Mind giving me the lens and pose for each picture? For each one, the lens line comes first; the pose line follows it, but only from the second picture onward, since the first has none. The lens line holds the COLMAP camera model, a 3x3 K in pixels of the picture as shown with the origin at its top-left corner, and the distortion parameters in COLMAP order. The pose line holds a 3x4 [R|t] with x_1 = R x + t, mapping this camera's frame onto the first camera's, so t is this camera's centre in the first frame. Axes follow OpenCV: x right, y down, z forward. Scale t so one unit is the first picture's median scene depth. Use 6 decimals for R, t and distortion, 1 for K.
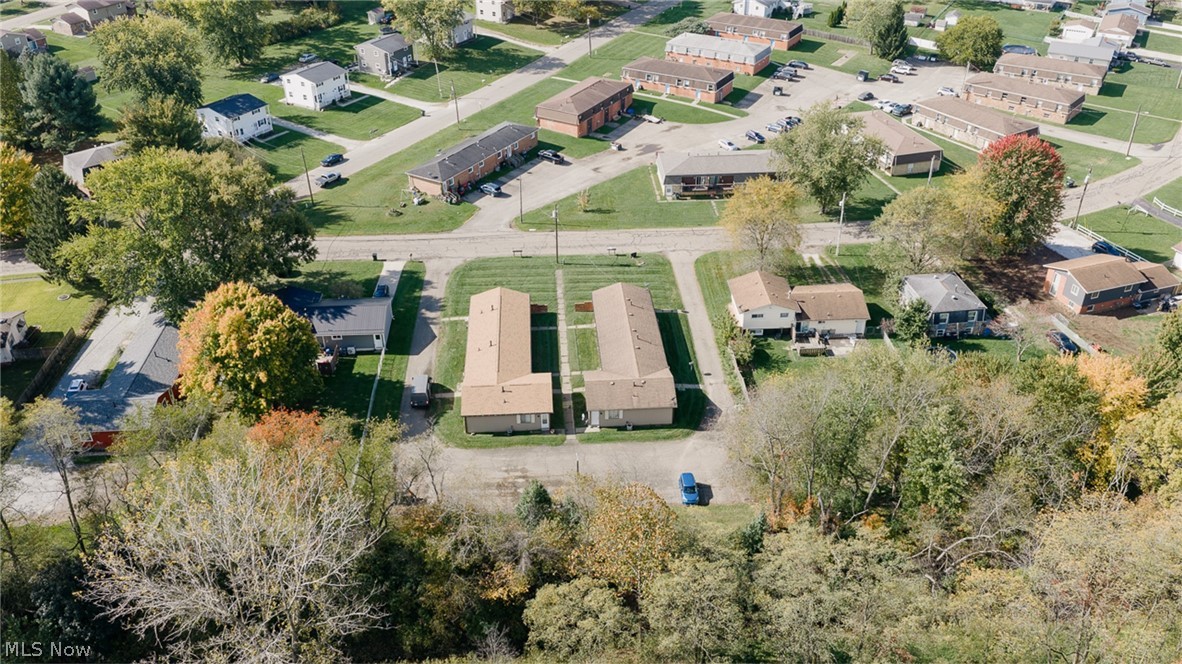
lens RADIAL K [[983.1, 0, 591.0], [0, 983.1, 332.0], [0, 0, 1]] dist [0.006622, -0.033045]
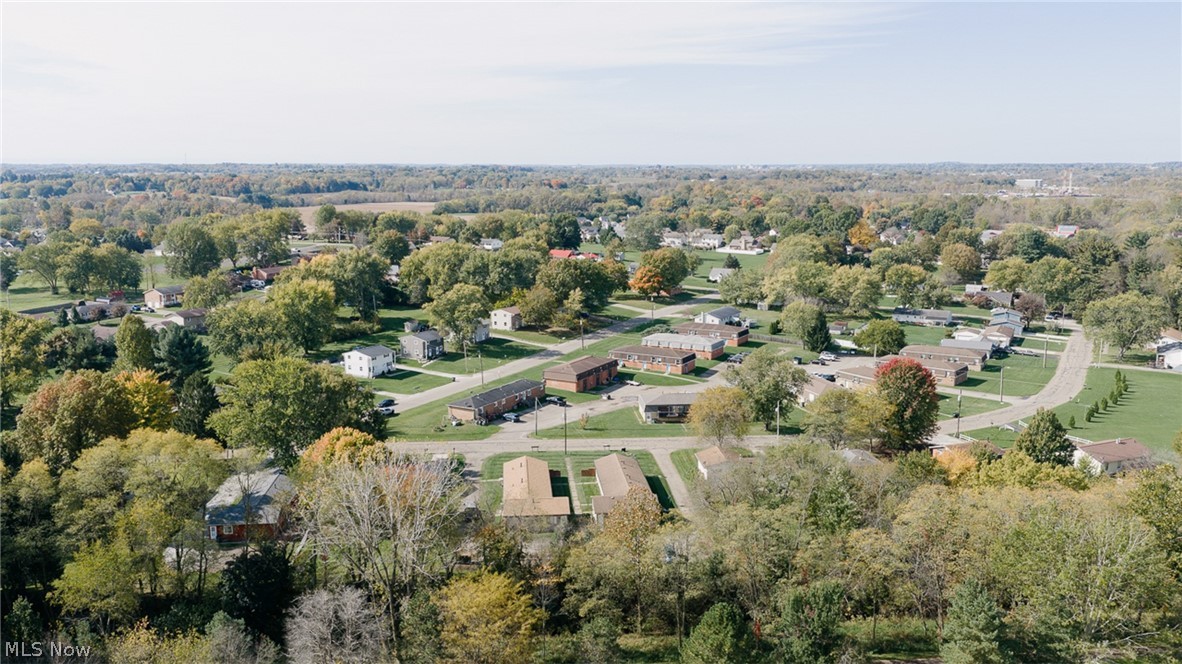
lens RADIAL K [[983.1, 0, 591.0], [0, 983.1, 332.0], [0, 0, 1]] dist [0.006622, -0.033045]
pose [[0.999704, -0.002268, 0.024225, -0.023633], [0.011302, 0.925005, -0.379786, 0.206227], [-0.021547, 0.379947, 0.924757, -0.205712]]
